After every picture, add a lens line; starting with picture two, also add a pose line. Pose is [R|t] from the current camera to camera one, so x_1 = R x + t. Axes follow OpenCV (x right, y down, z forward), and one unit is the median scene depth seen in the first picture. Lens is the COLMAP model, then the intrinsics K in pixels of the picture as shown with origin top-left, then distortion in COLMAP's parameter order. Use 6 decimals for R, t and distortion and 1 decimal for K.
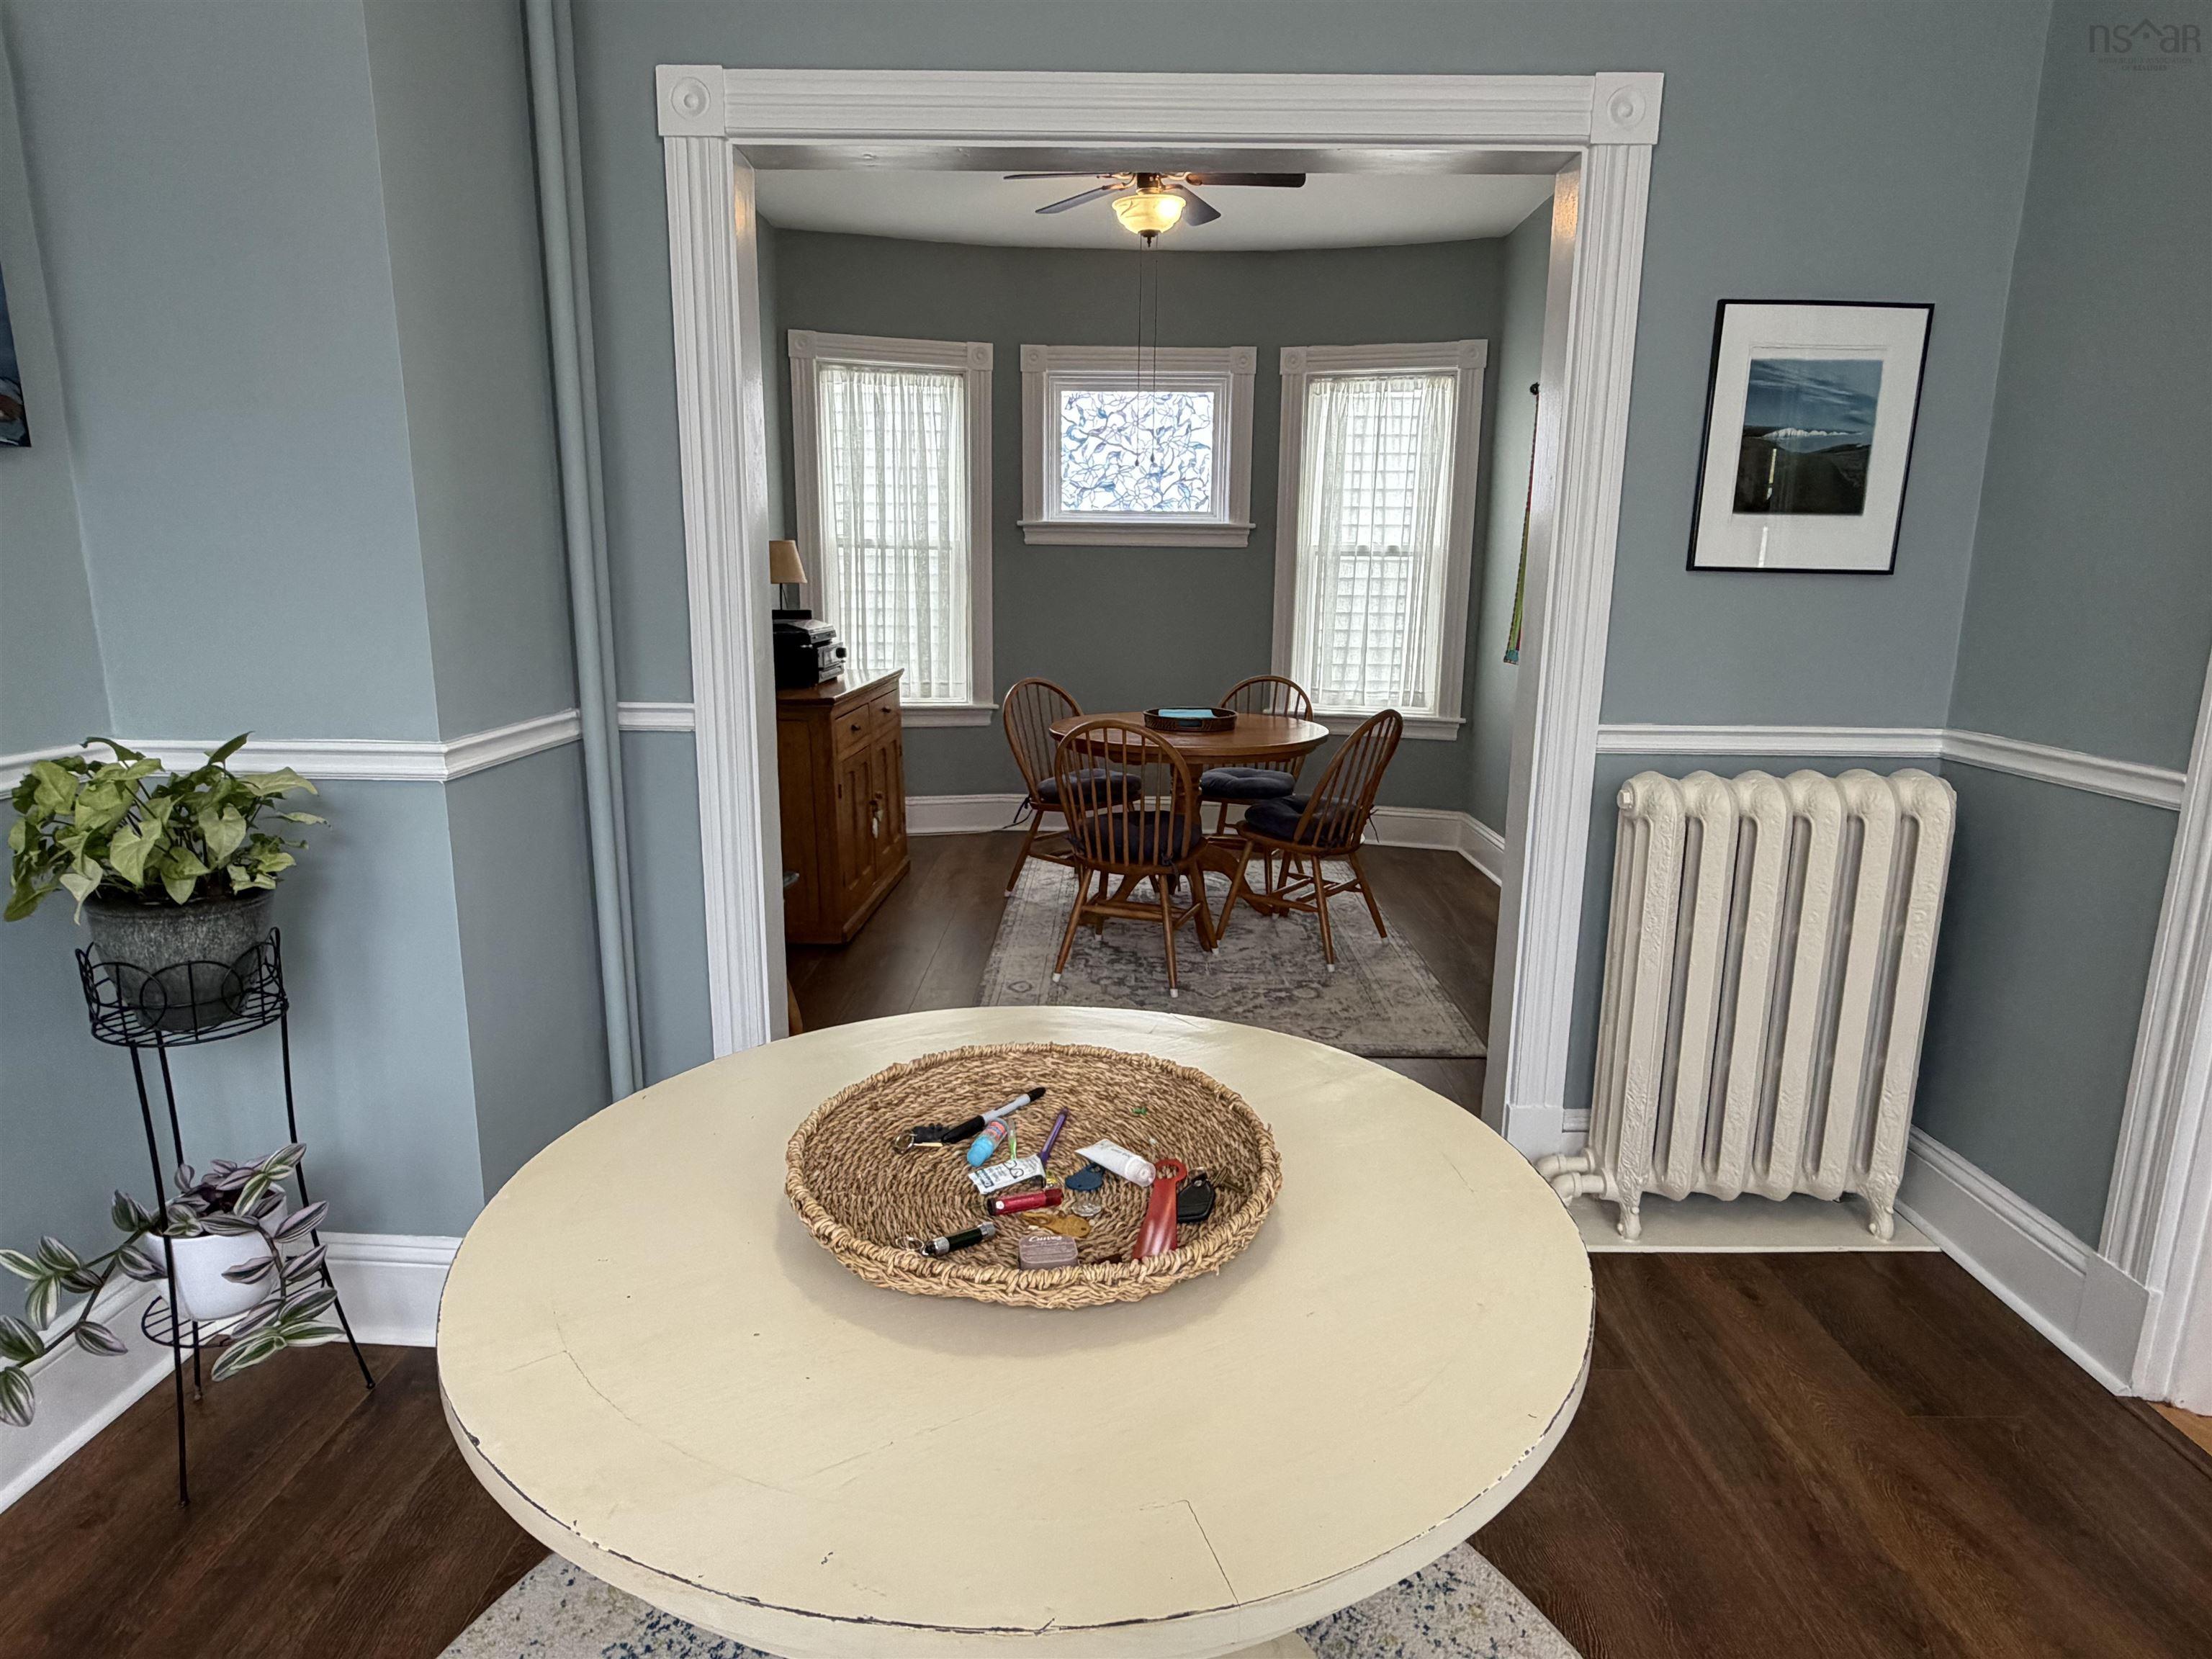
lens RADIAL K [[1218.6, 0, 1105.9], [0, 1218.6, 829.4], [0, 0, 1]] dist [0.004834, -0.000279]
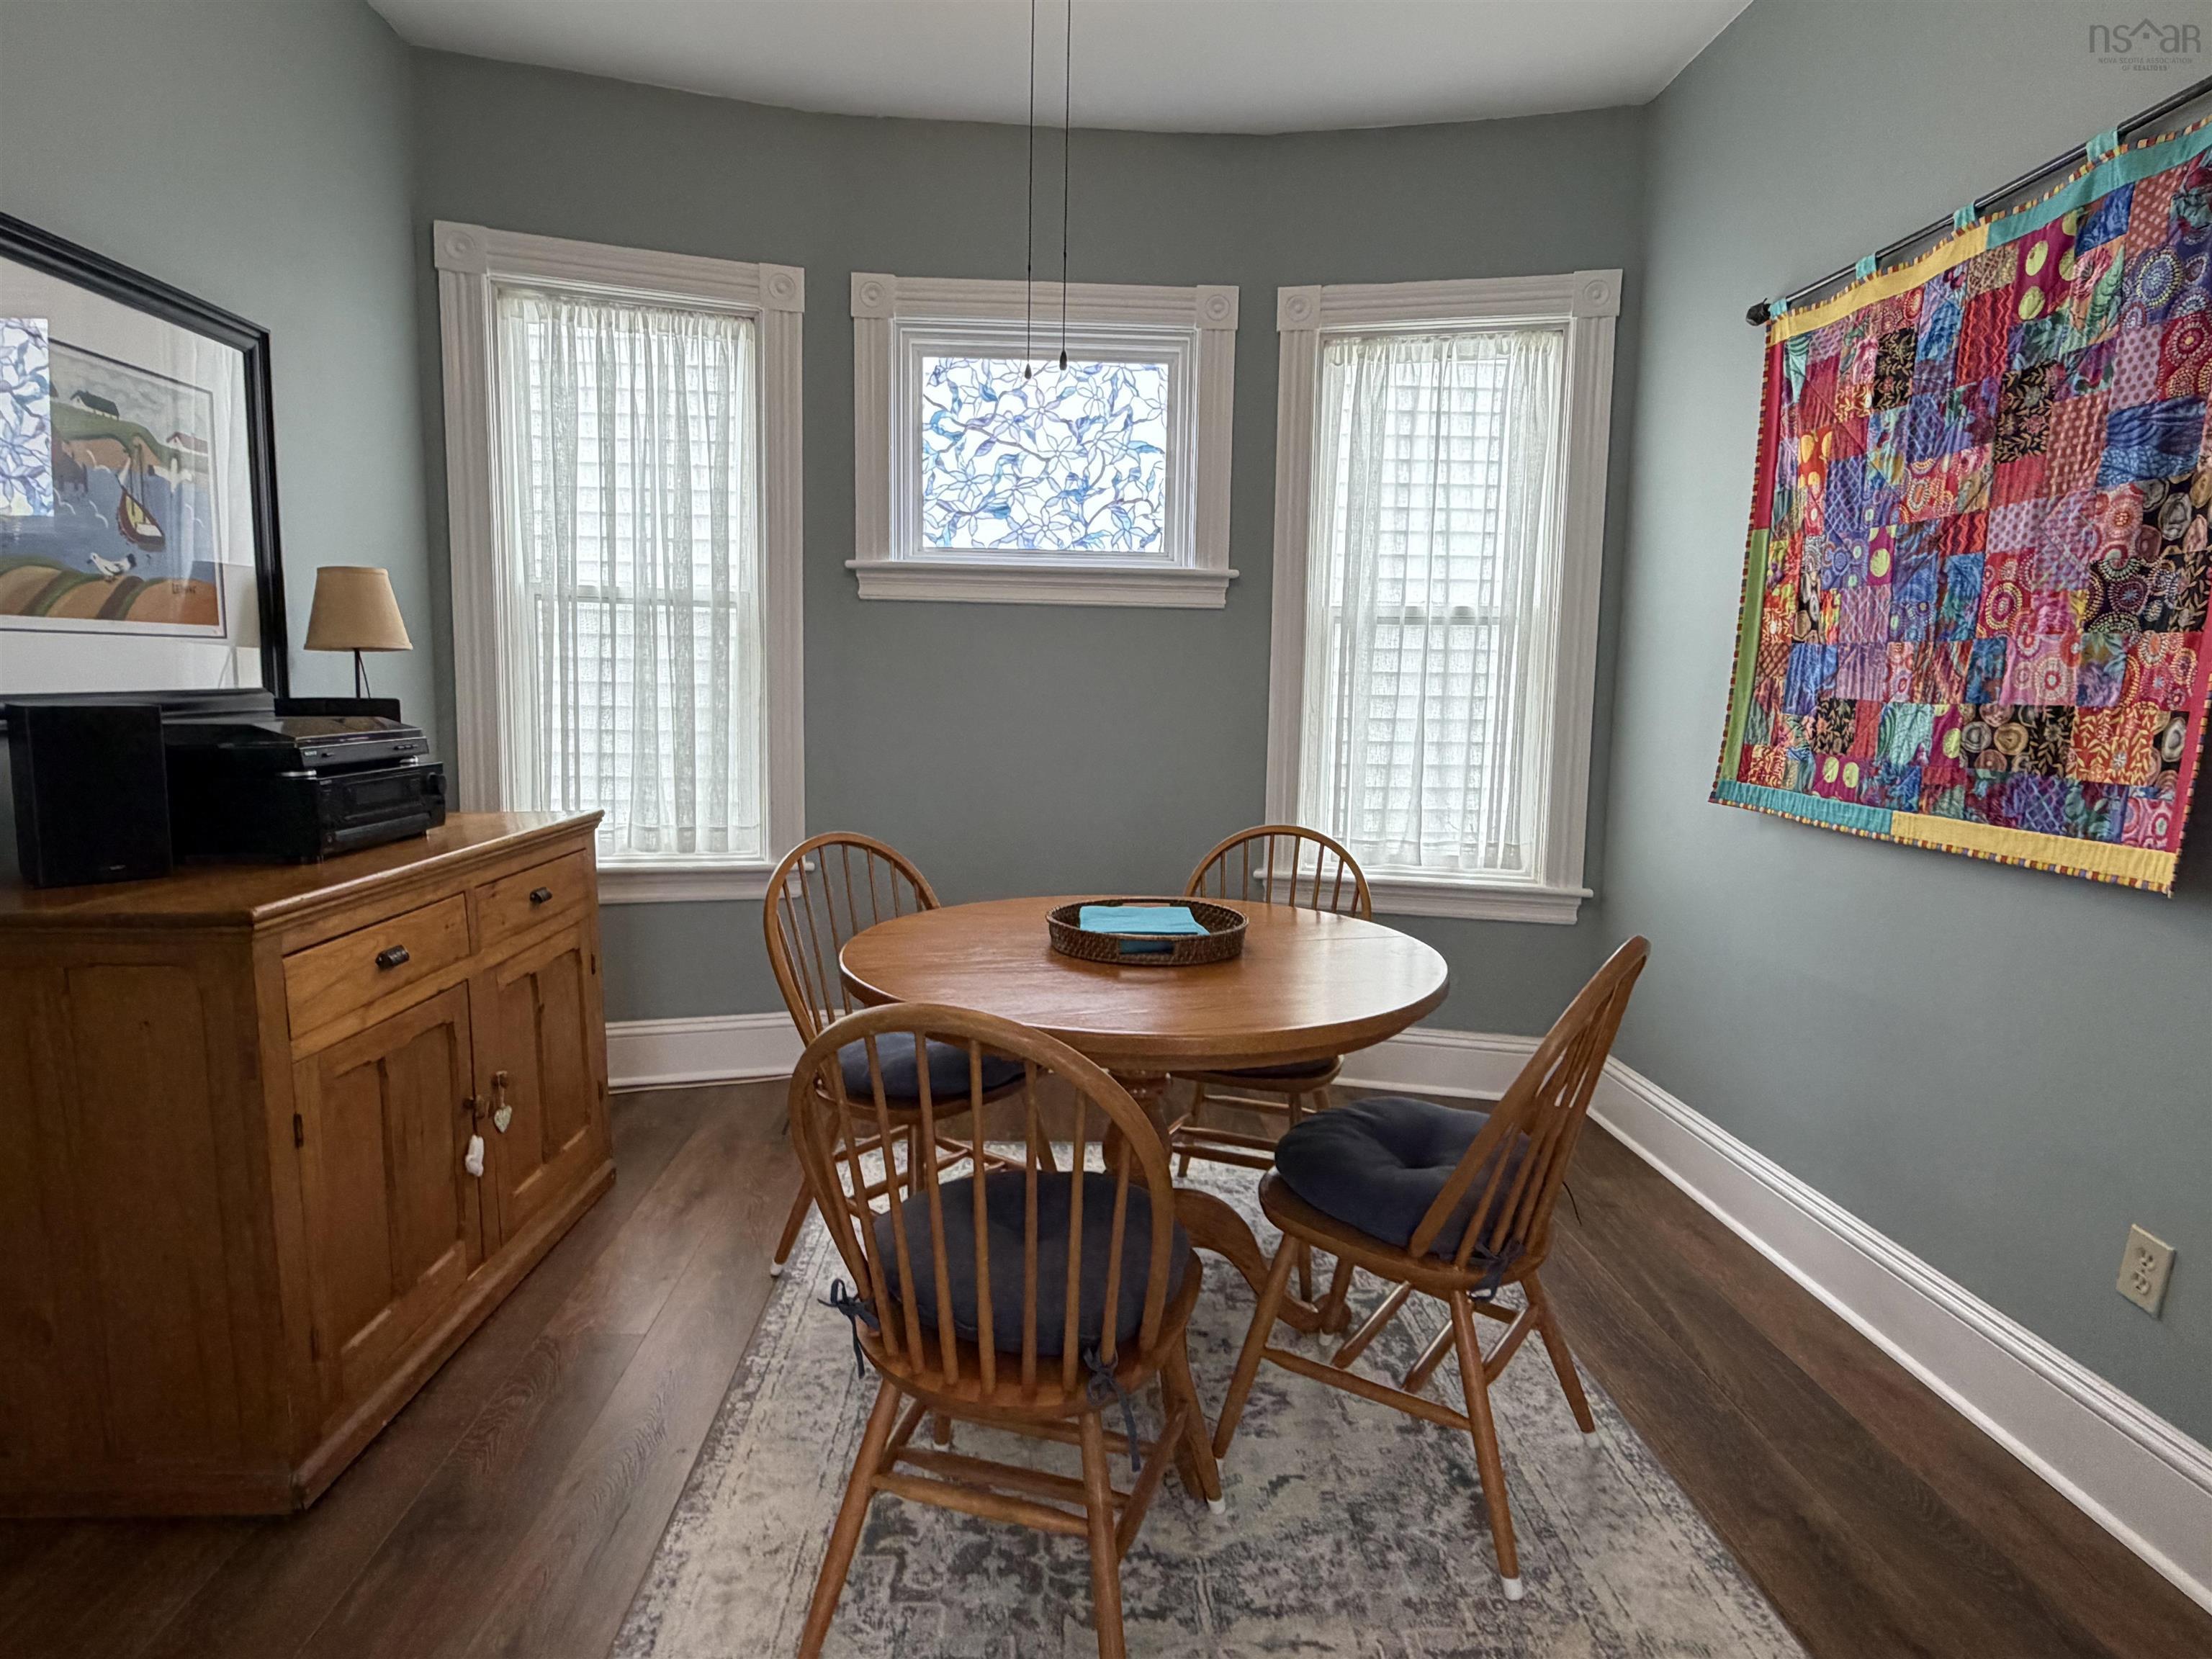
lens RADIAL K [[1218.6, 0, 1107.9], [0, 1218.6, 826.3], [0, 0, 1]] dist [0.004834, -0.000279]
pose [[0.998049, 0.000725, 0.062423, 0.019040], [0.004947, 0.995869, -0.090666, -0.067776], [-0.062231, 0.090798, 0.993923, 0.408750]]
